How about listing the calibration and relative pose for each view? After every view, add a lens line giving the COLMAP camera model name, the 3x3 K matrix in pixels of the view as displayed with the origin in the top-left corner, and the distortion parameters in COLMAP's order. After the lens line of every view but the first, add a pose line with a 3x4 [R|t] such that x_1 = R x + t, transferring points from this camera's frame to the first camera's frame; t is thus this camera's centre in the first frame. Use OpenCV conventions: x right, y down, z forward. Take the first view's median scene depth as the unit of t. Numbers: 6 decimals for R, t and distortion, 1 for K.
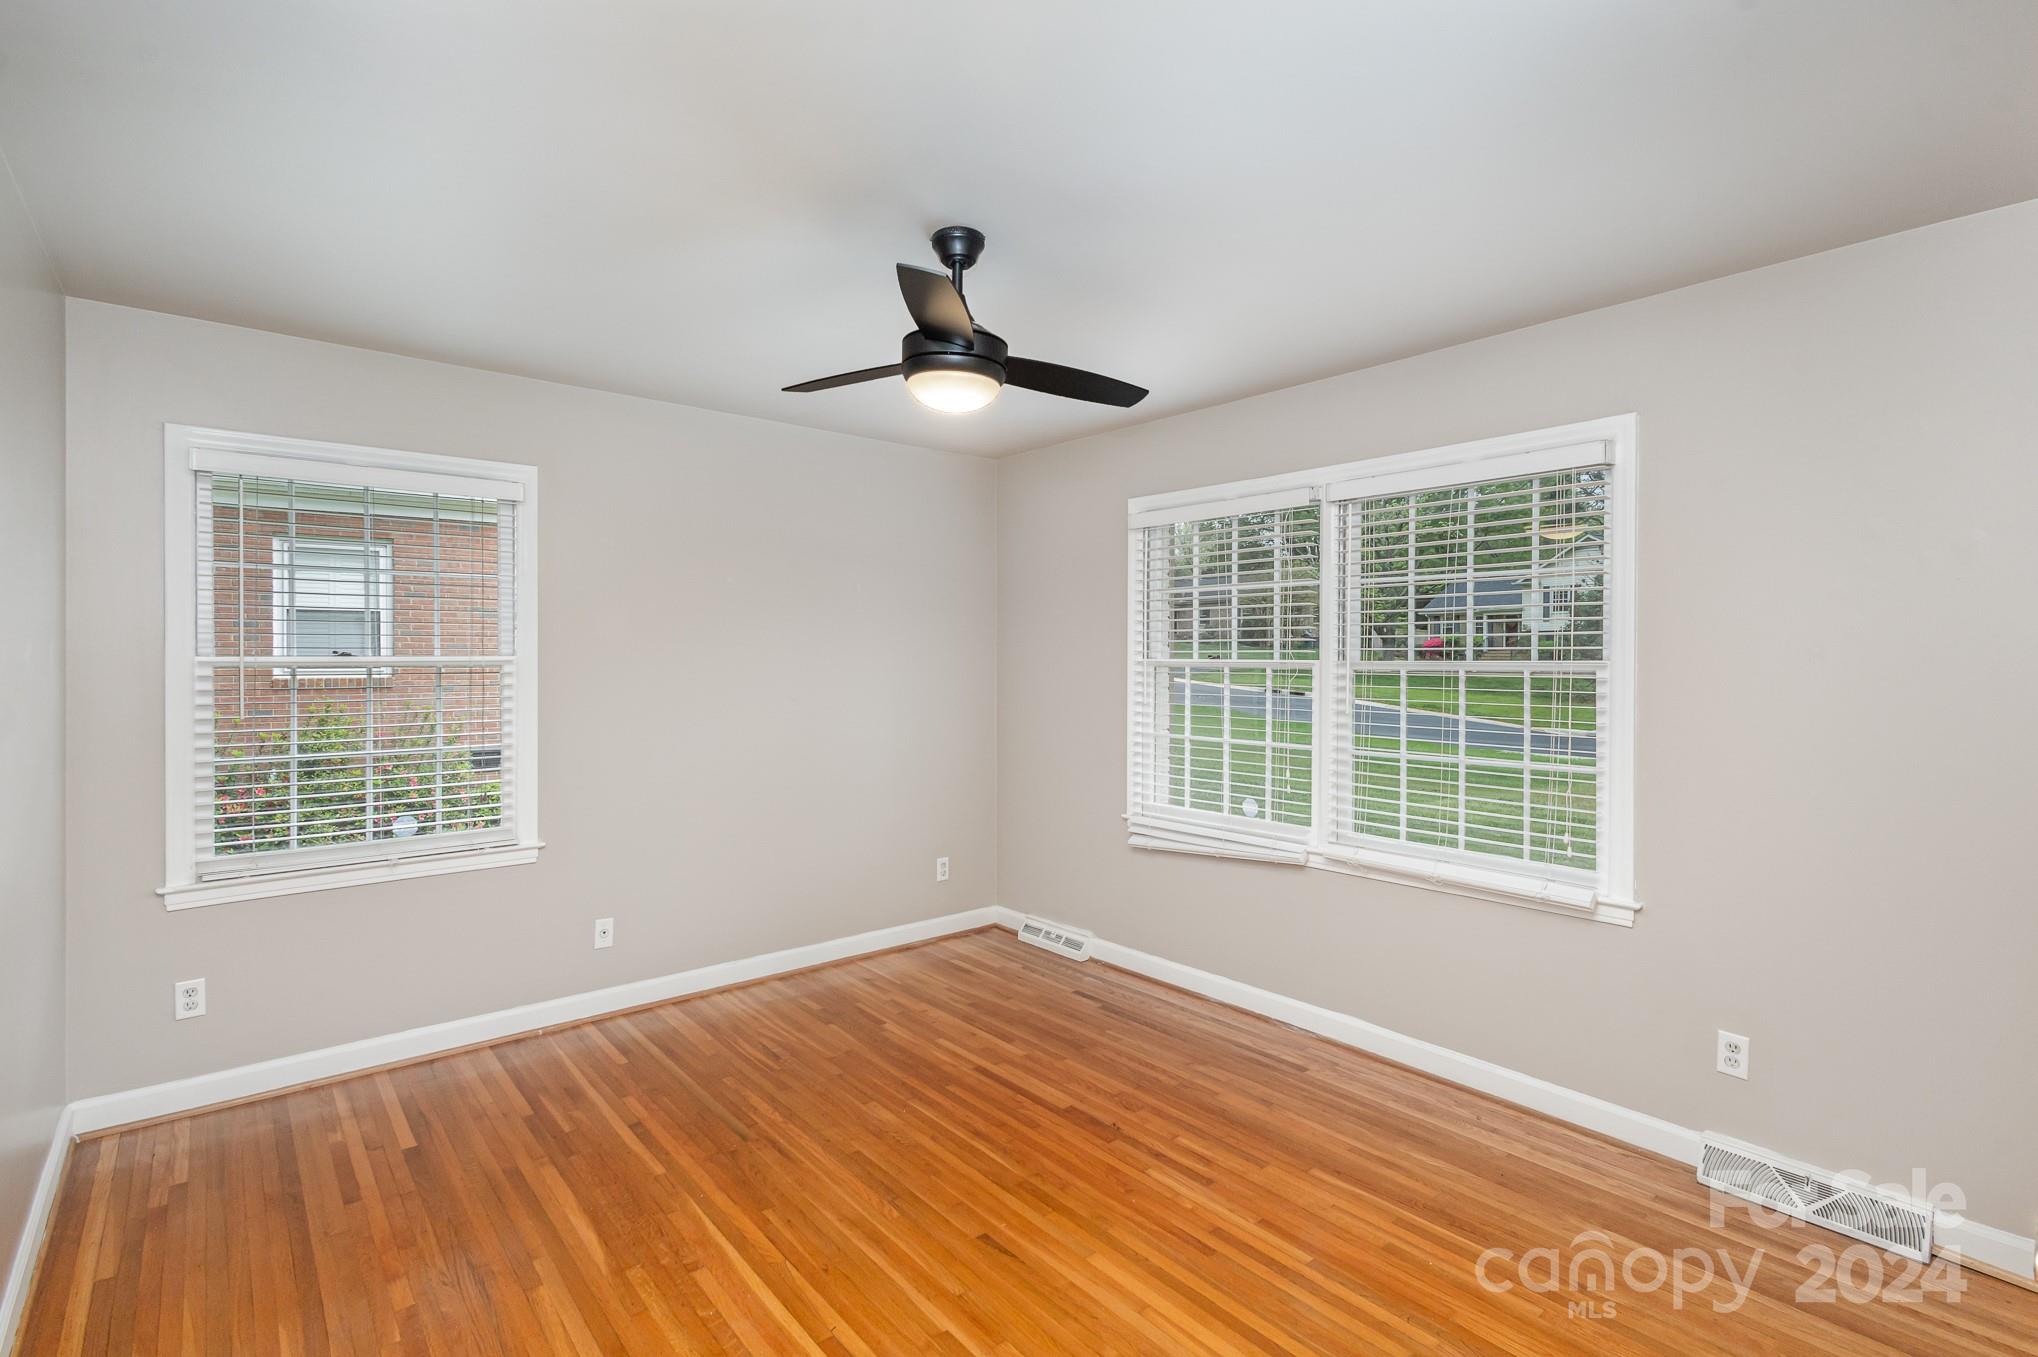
lens RADIAL K [[963.6, 0, 1001.0], [0, 963.6, 666.3], [0, 0, 1]] dist [0.016023, -0.000889]
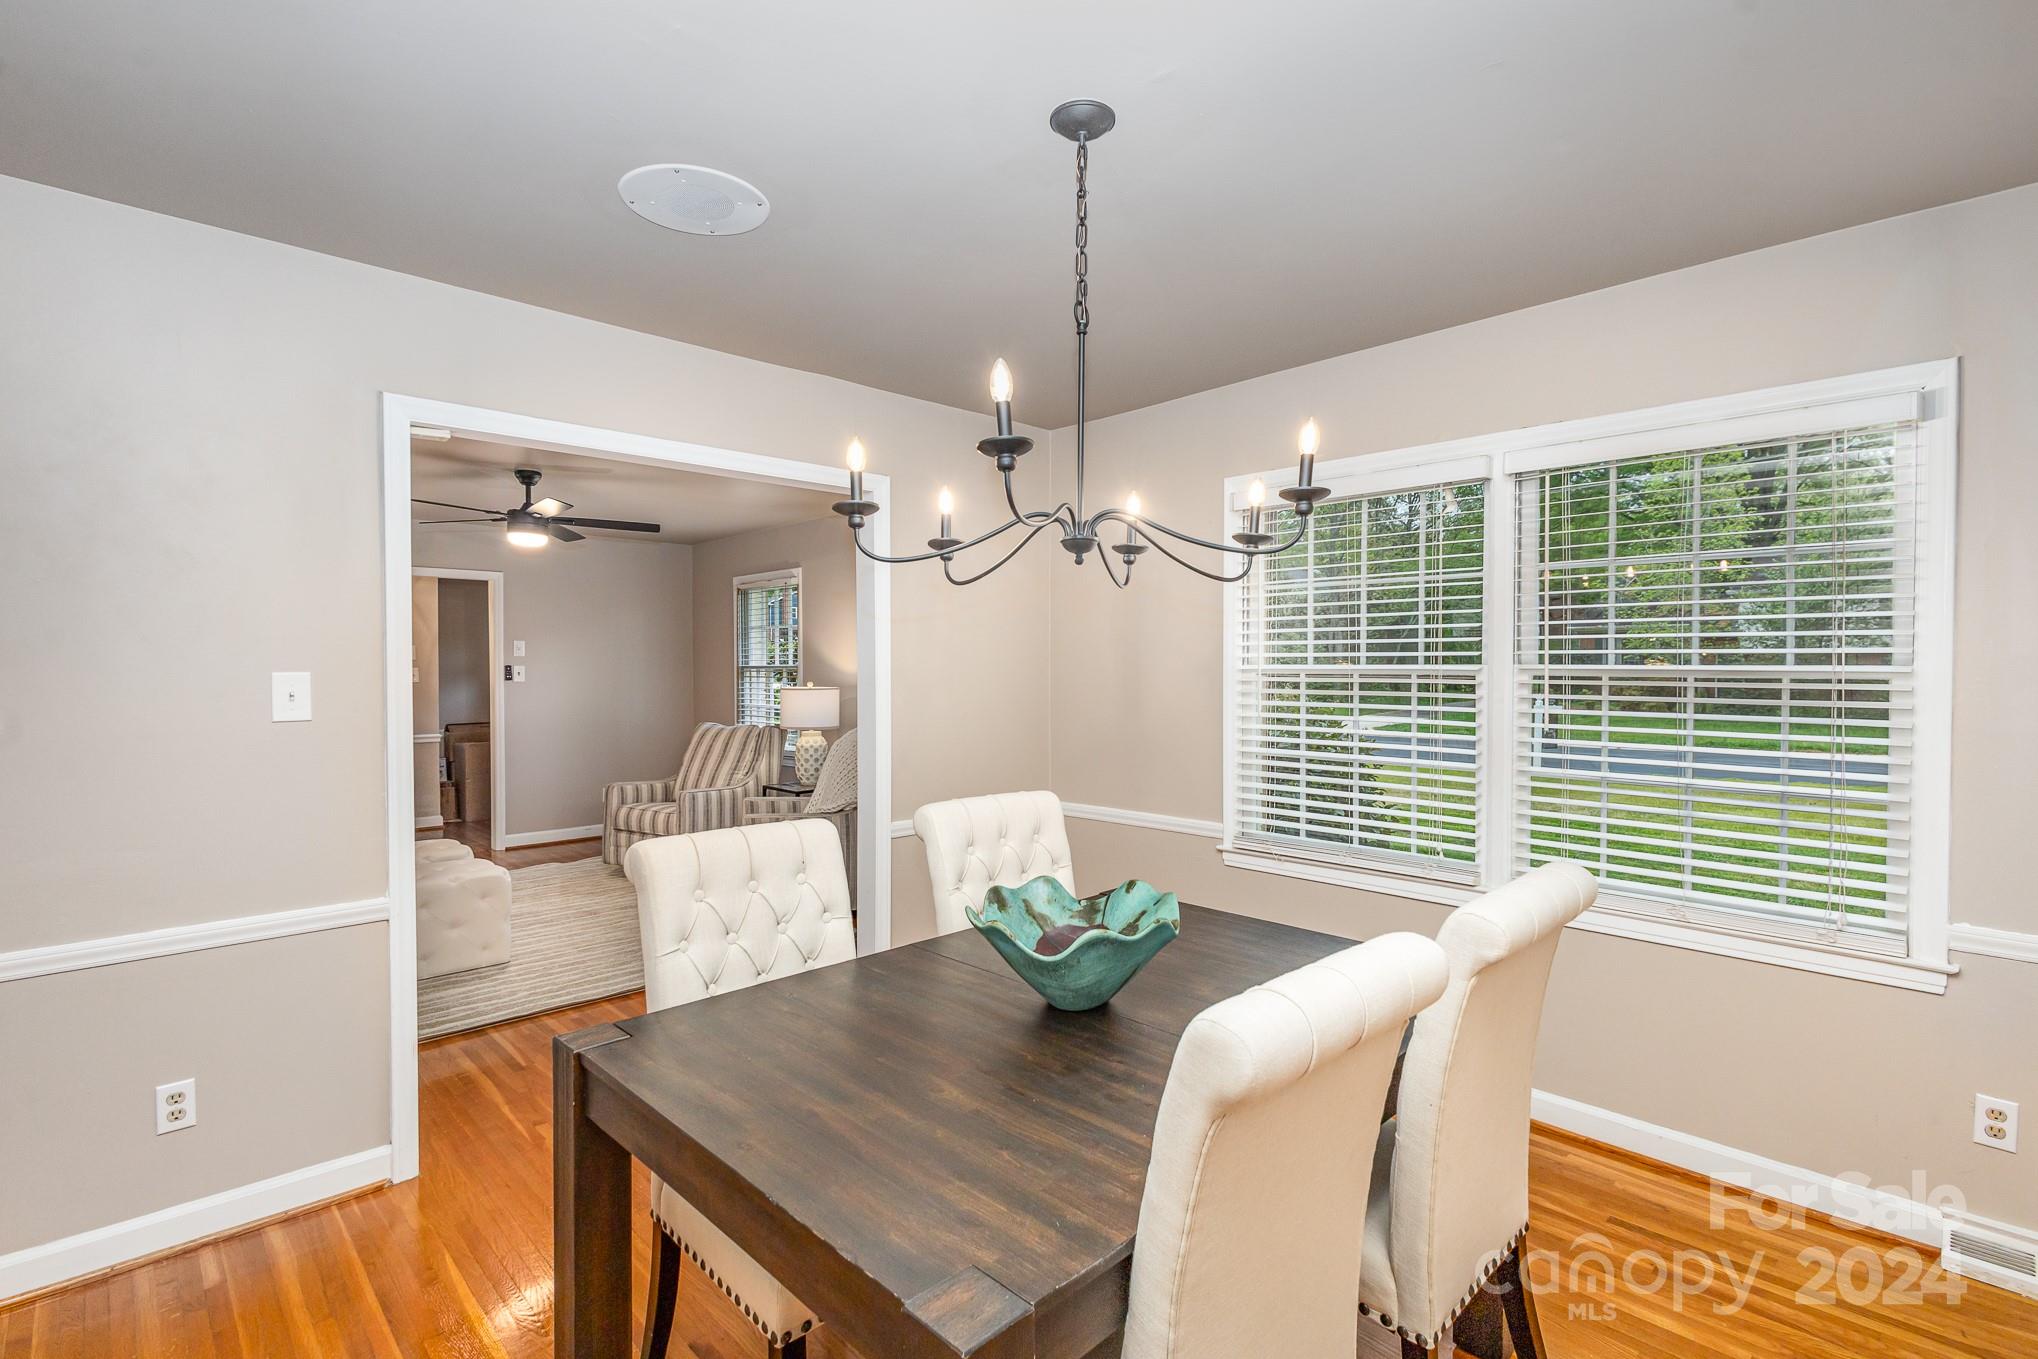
lens RADIAL K [[963.6, 0, 1027.7], [0, 963.6, 680.9], [0, 0, 1]] dist [0.016023, -0.000889]
pose [[0.992435, -0.003826, 0.122711, -0.173567], [0.002636, 0.999948, 0.009854, -0.001758], [-0.122742, -0.009456, 0.992394, 0.215450]]
